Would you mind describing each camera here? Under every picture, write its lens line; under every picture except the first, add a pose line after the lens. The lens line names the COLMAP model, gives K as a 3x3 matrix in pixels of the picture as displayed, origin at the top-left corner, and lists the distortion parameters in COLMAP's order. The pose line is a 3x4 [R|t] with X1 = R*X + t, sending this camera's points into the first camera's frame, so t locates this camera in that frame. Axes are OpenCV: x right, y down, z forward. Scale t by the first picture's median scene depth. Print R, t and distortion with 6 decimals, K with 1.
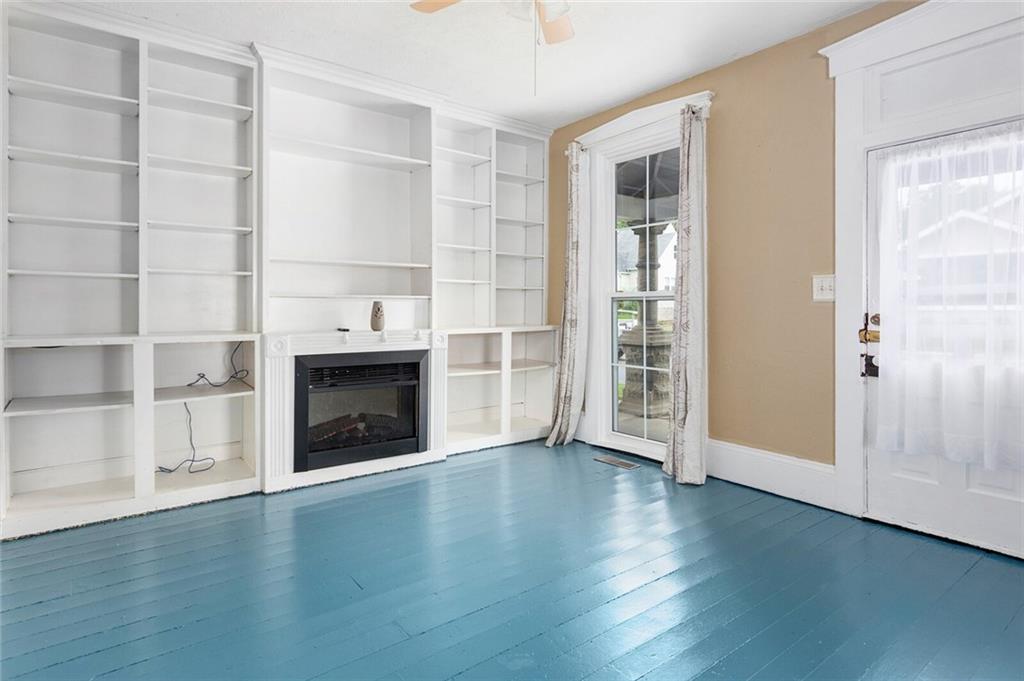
lens RADIAL K [[555.4, 0, 521.5], [0, 555.4, 310.6], [0, 0, 1]] dist [-0.002340, 0.000246]
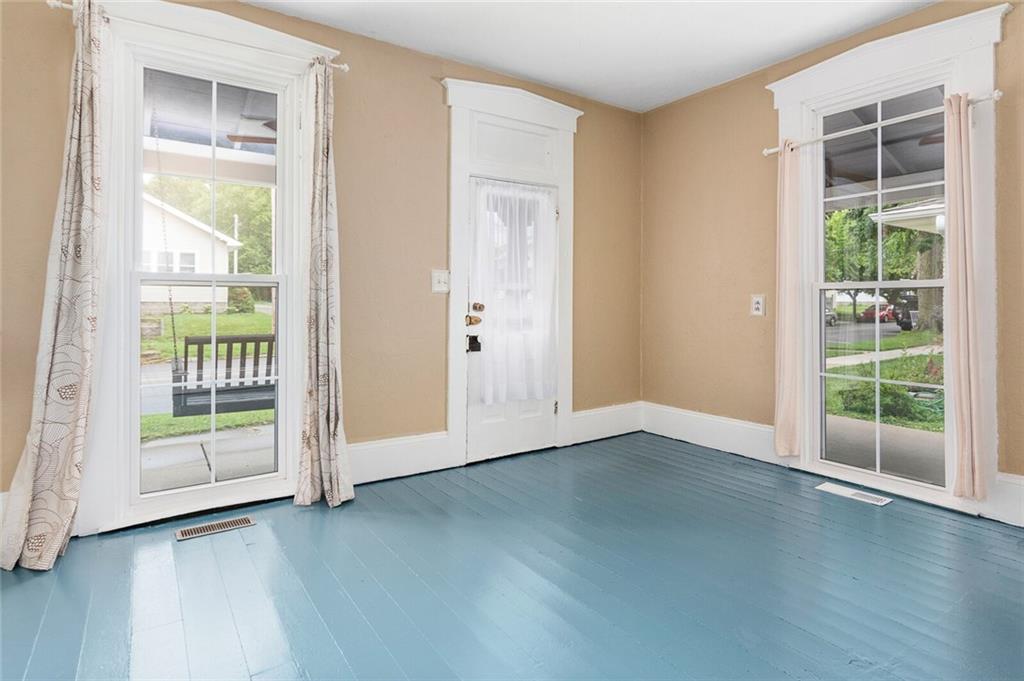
lens RADIAL K [[555.4, 0, 524.1], [0, 555.4, 299.9], [0, 0, 1]] dist [-0.002340, 0.000246]
pose [[0.058092, 0.002398, 0.998308, -0.643867], [0.000014, 0.999997, -0.002403, 0.001415], [-0.998311, 0.000153, 0.058092, 0.797026]]
